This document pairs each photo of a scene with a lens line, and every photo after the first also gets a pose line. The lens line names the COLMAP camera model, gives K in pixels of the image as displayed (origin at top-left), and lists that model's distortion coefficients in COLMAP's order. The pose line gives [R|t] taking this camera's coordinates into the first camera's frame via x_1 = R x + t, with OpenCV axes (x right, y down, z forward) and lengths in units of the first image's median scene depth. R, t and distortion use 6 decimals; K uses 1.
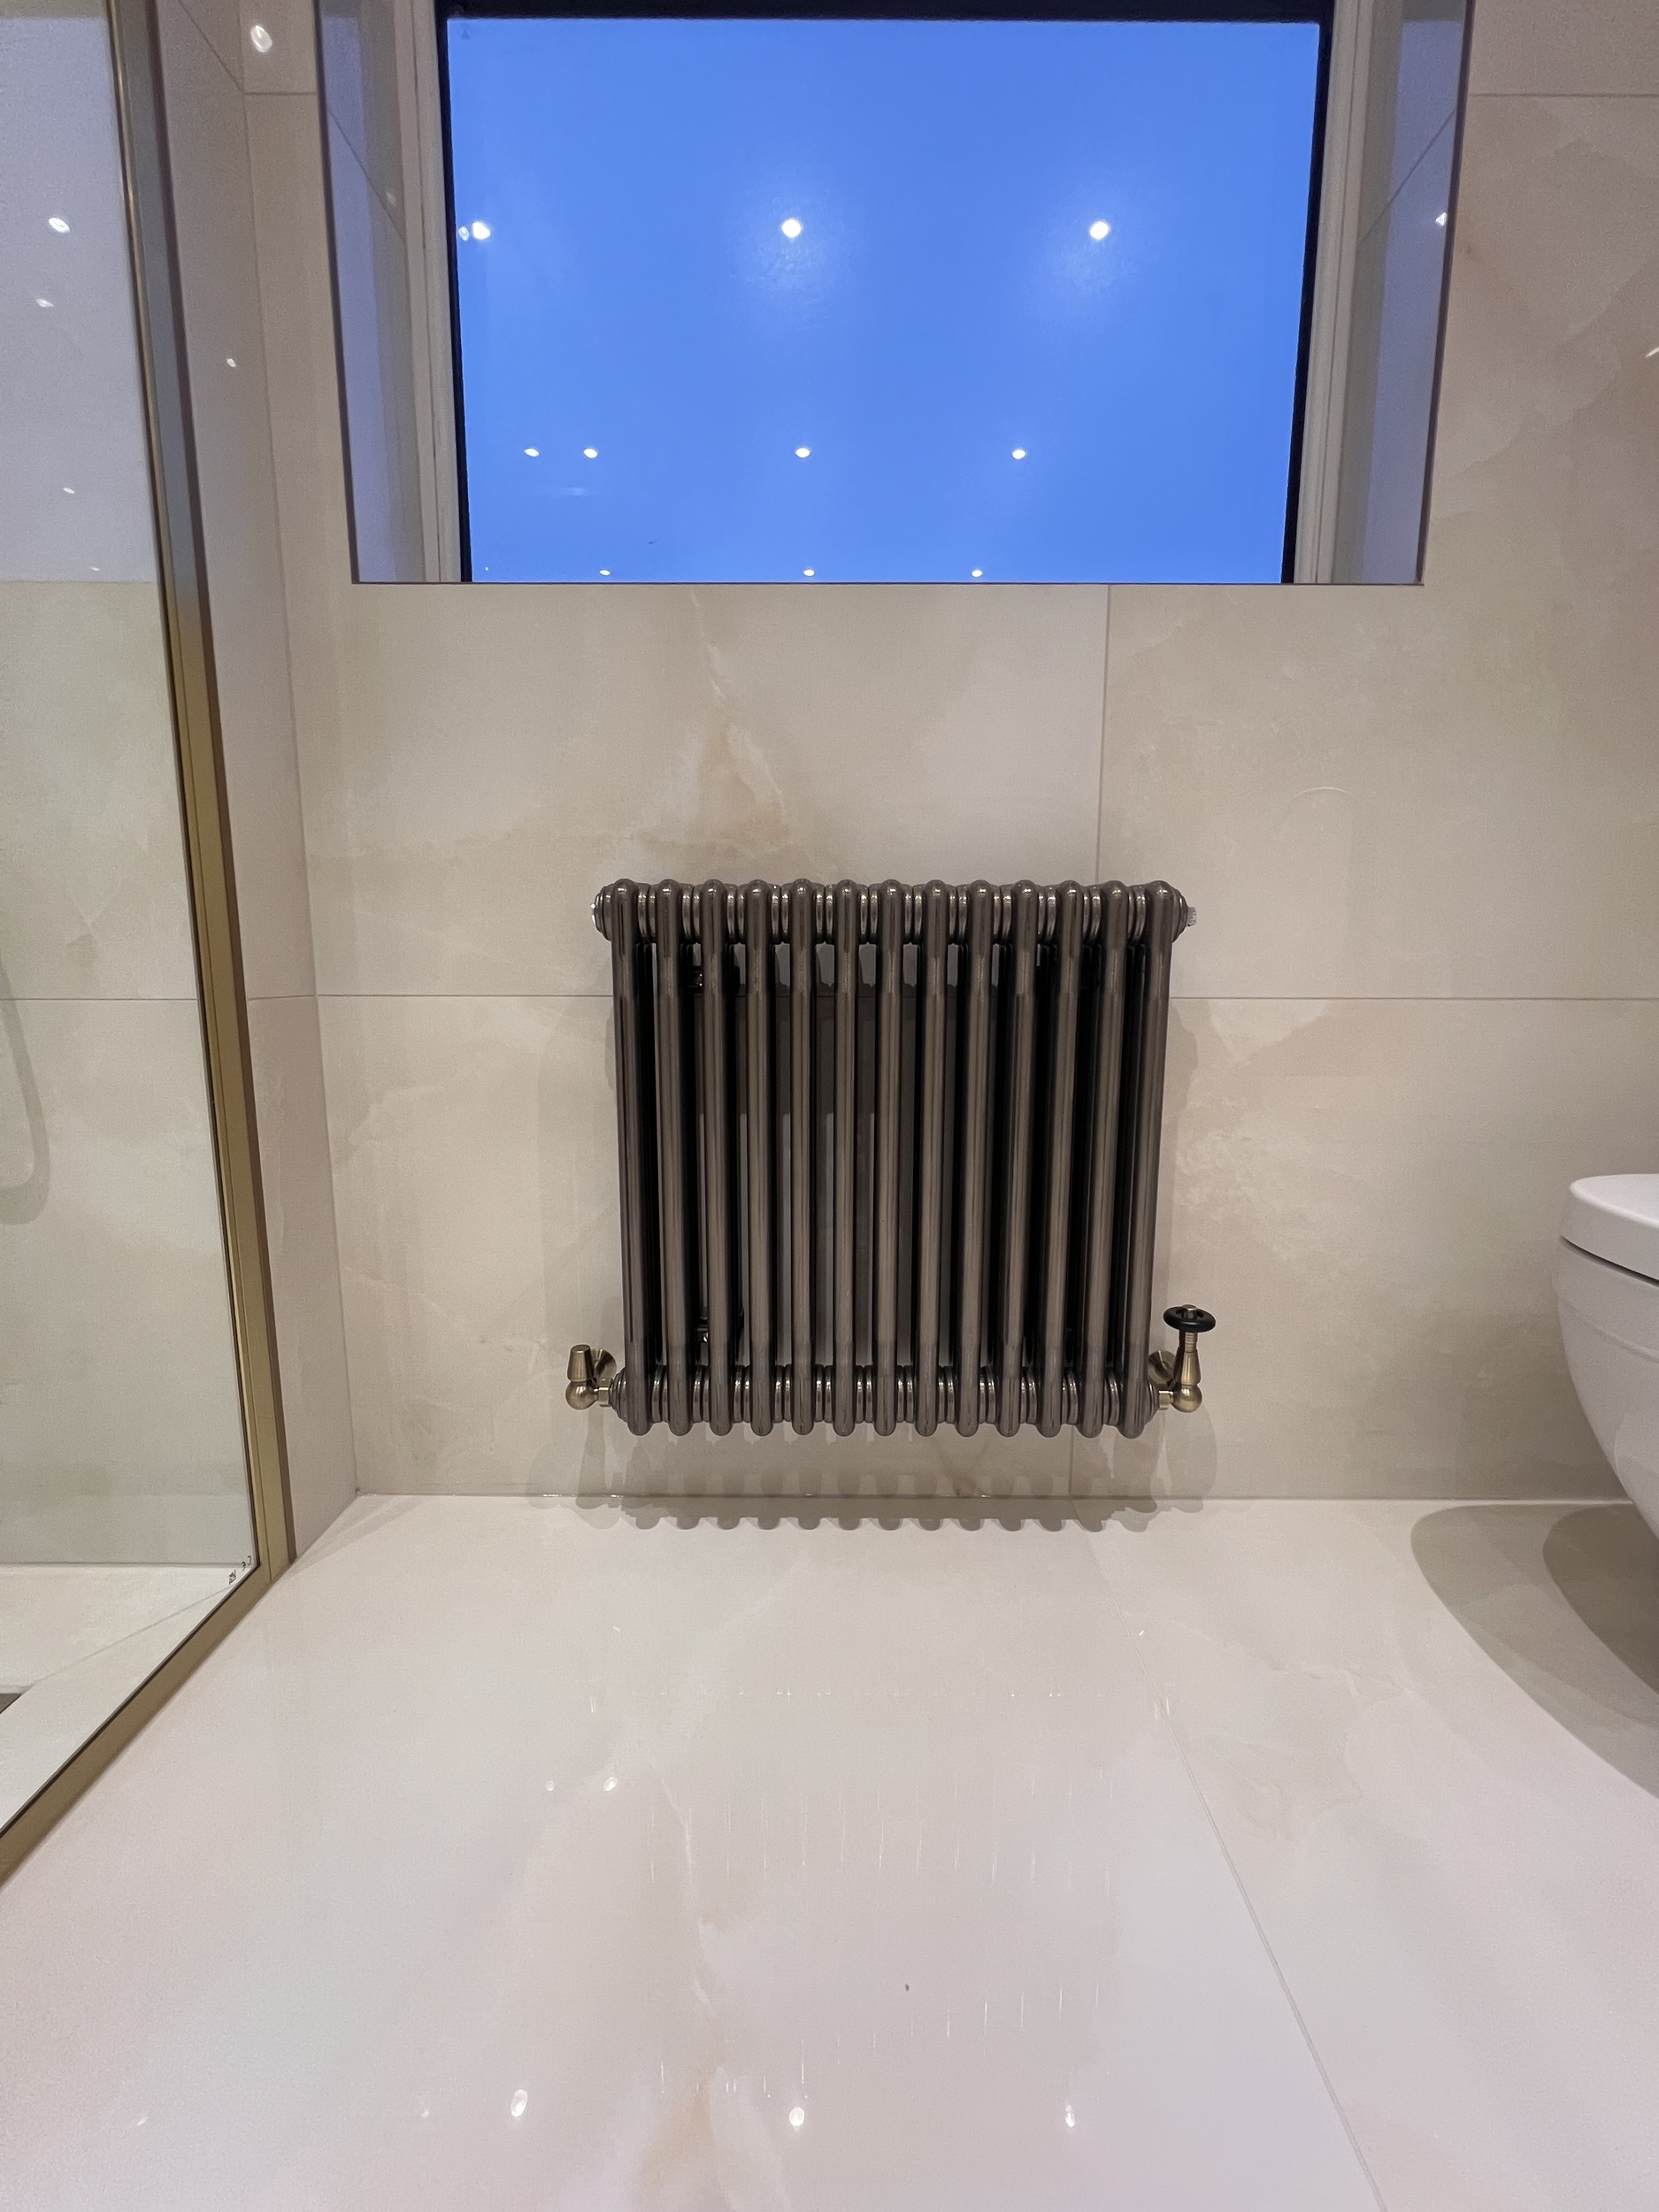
lens RADIAL K [[890.1, 0, 834.1], [0, 890.1, 1088.3], [0, 0, 1]] dist [-0.002982, 0.000588]
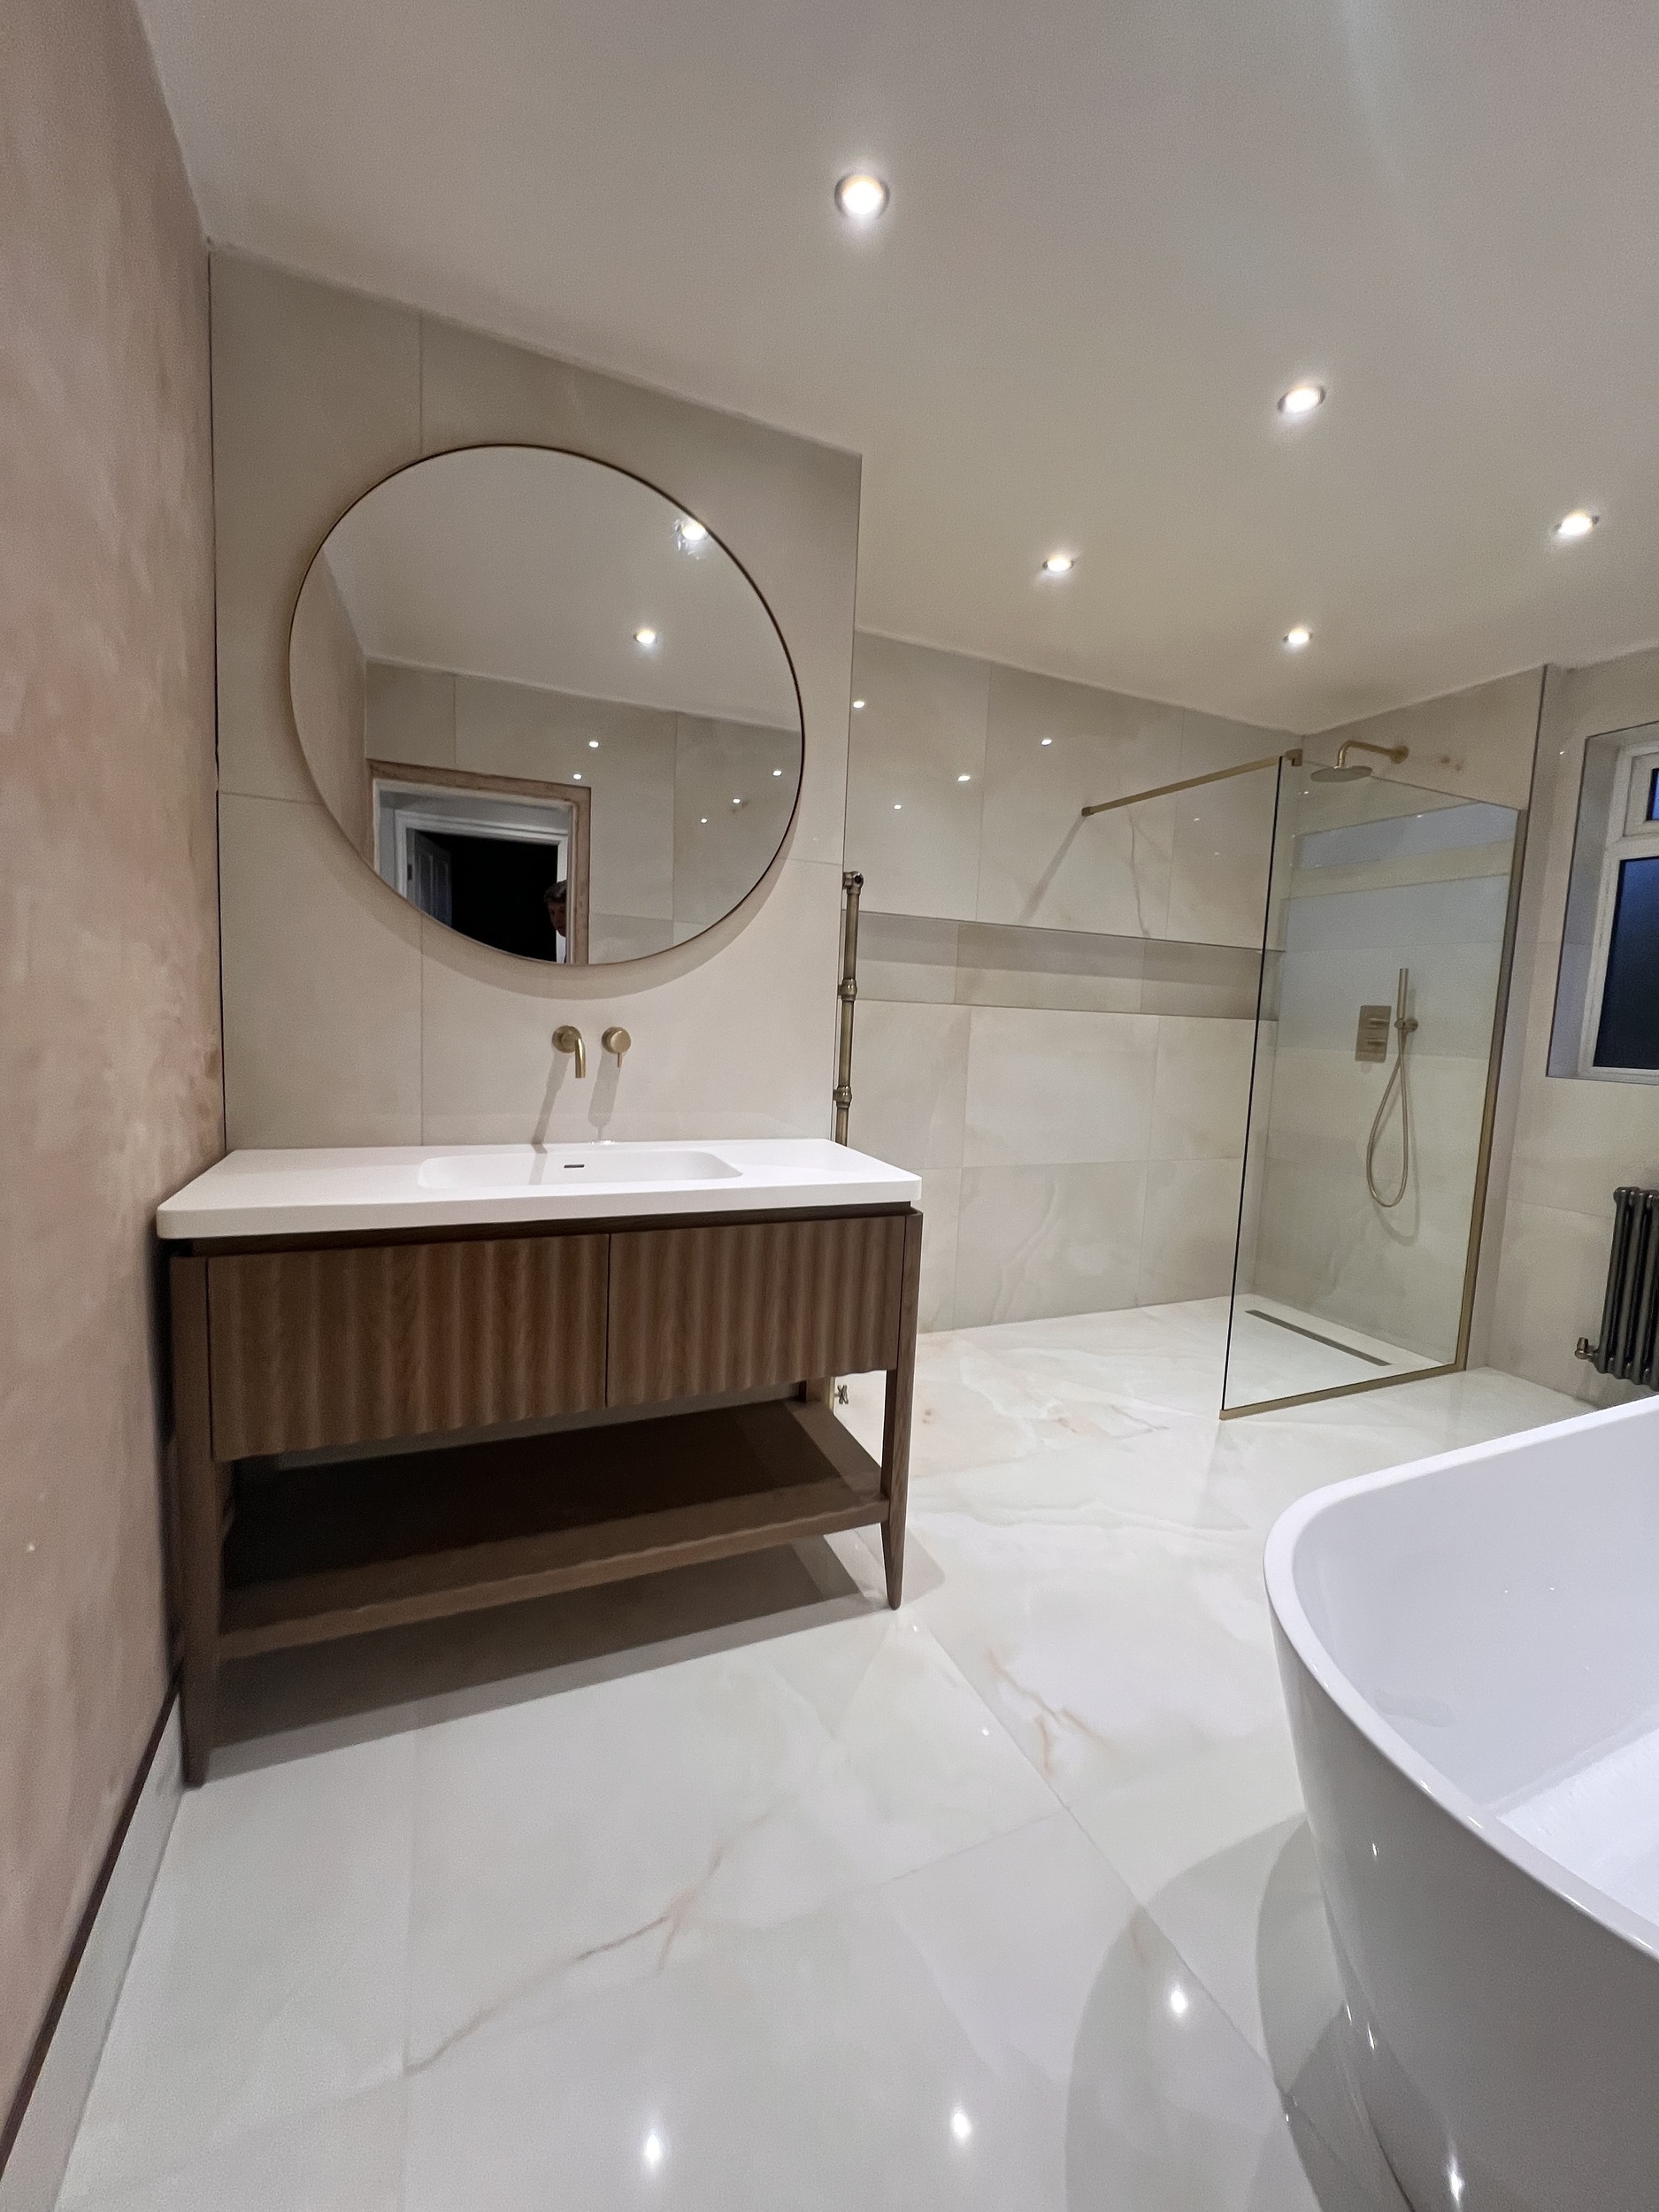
lens RADIAL K [[886.5, 0, 834.1], [0, 886.5, 1098.1], [0, 0, 1]] dist [-0.000622, 0.000032]
pose [[0.406668, 0.105084, -0.907512, 1.245136], [-0.170568, 0.984629, 0.037580, -0.166354], [0.897512, 0.139509, 0.418341, -2.471371]]
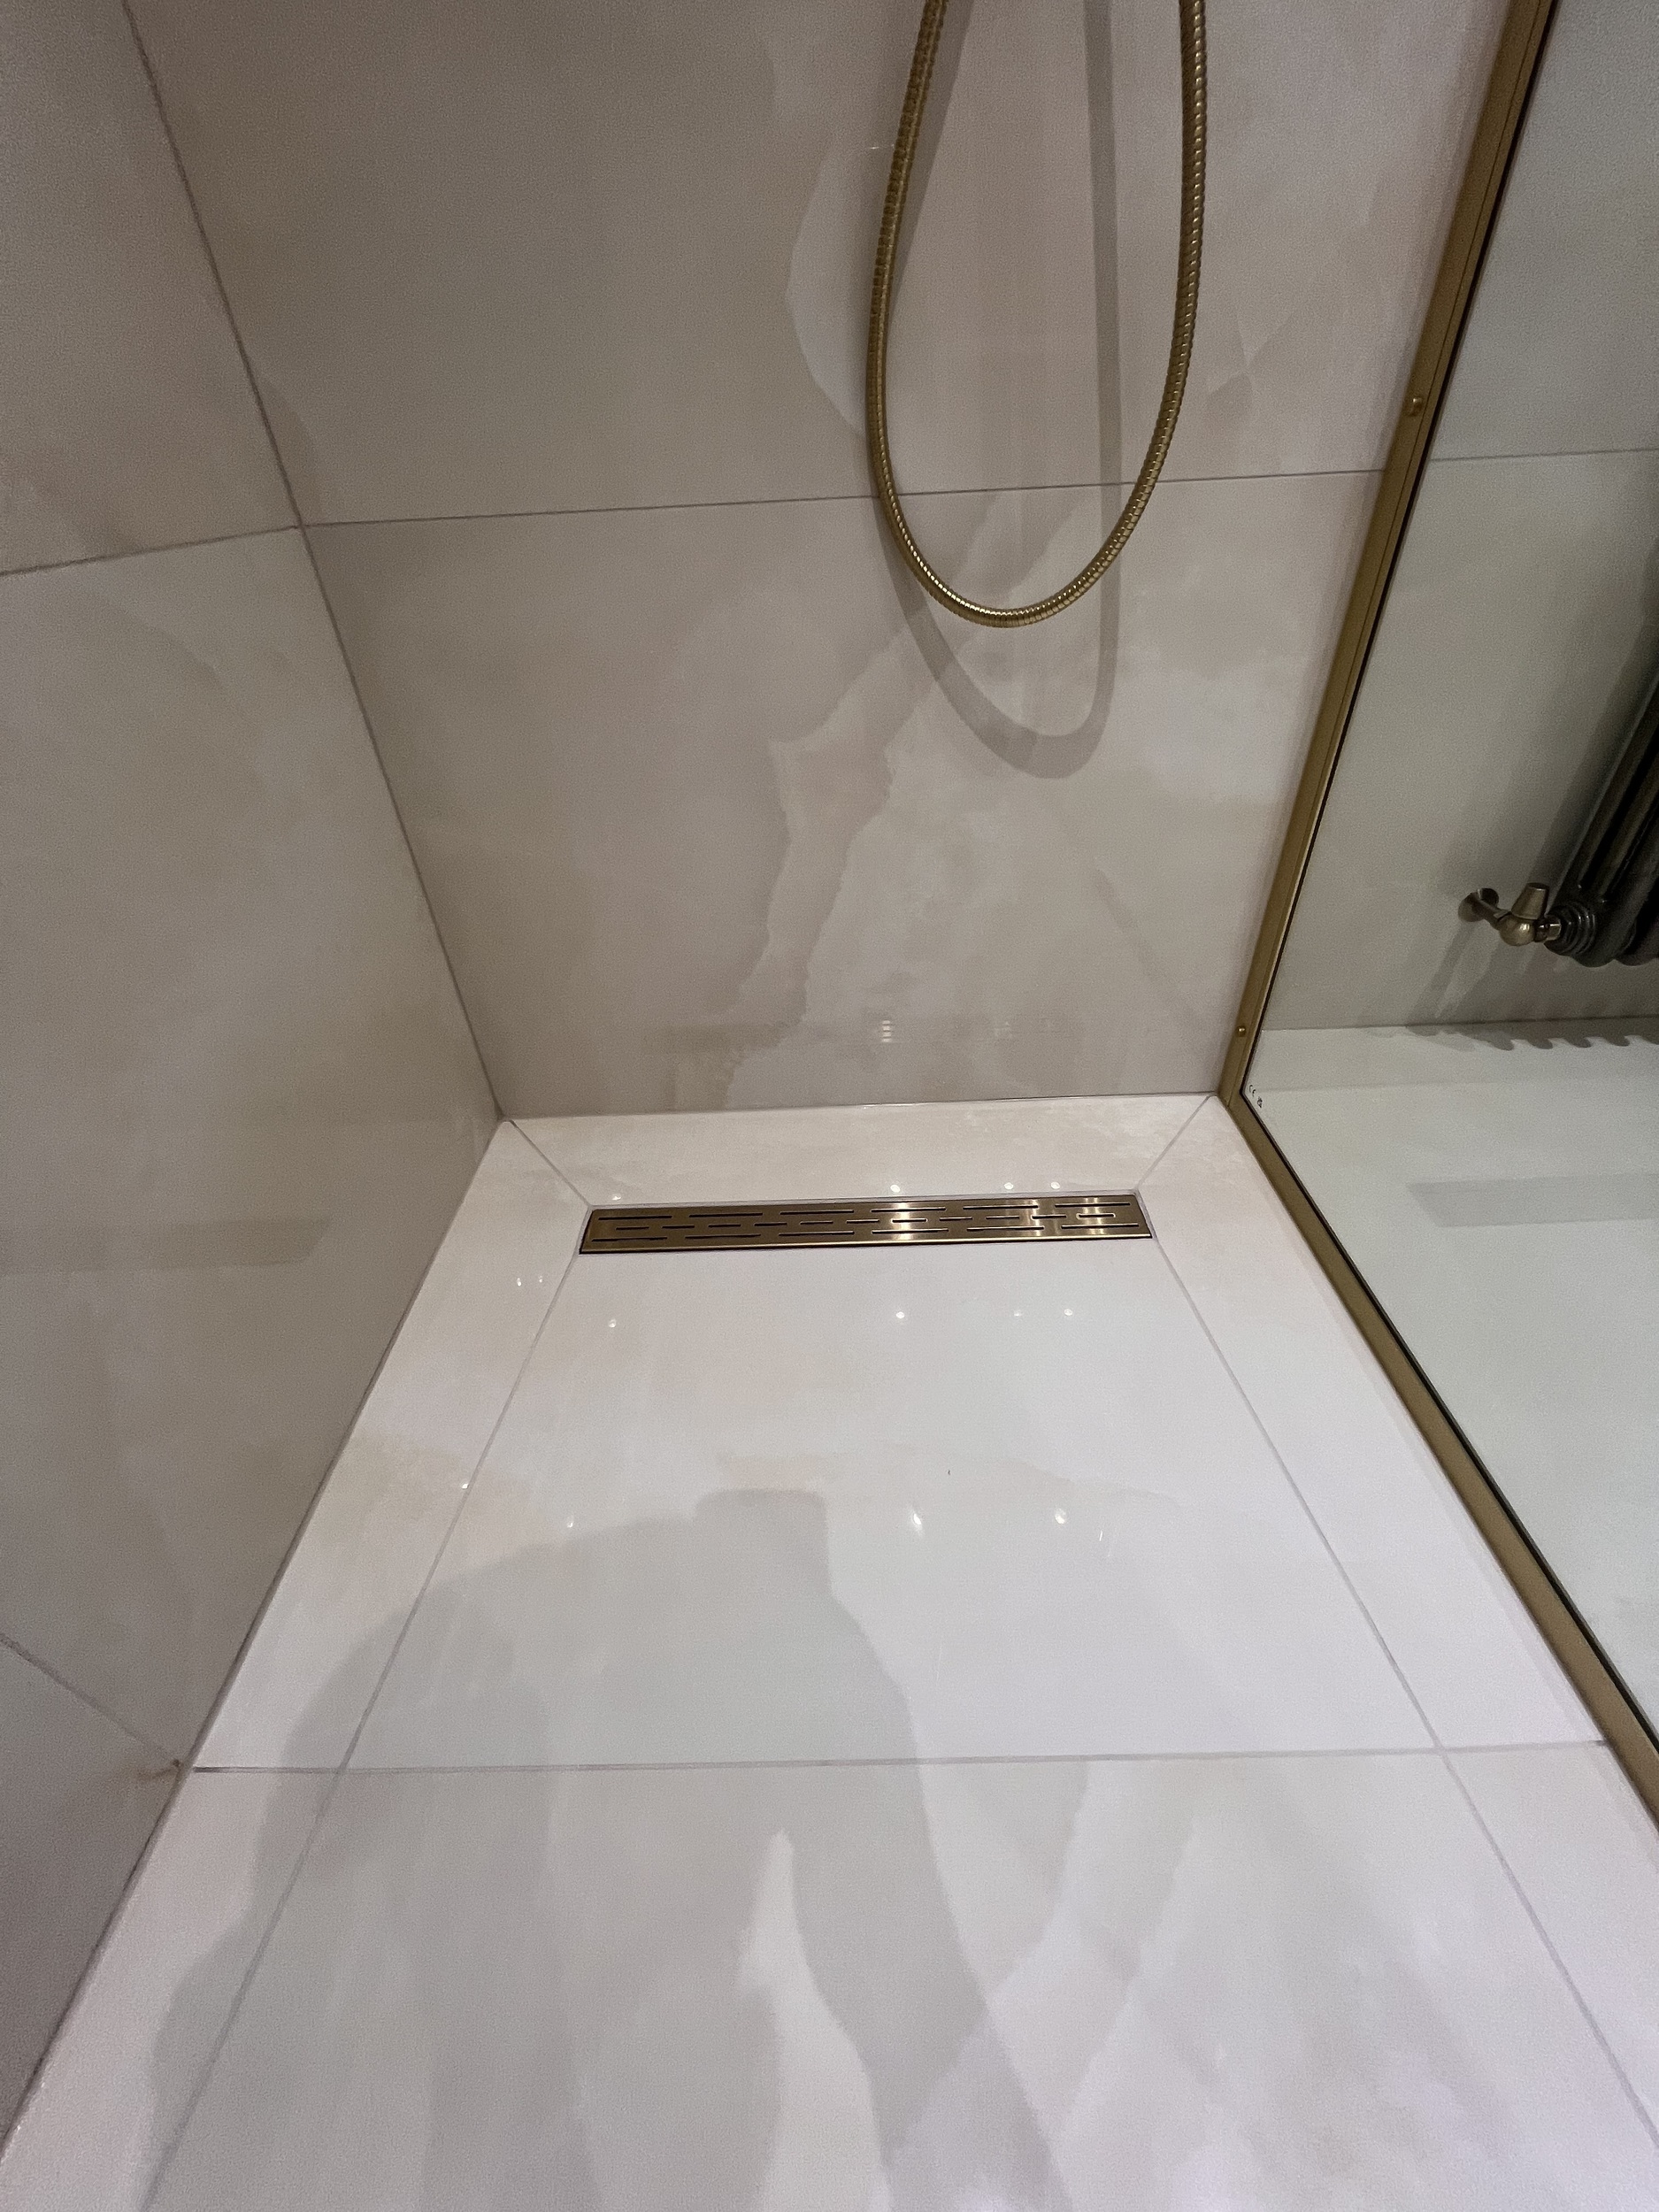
lens RADIAL K [[886.5, 0, 832.3], [0, 886.5, 1093.2], [0, 0, 1]] dist [-0.000622, 0.000032]
pose [[0.998975, -0.039394, -0.022310, -1.048729], [0.045262, 0.879725, 0.473323, -0.005701], [0.000980, -0.473848, 0.880606, 0.026410]]
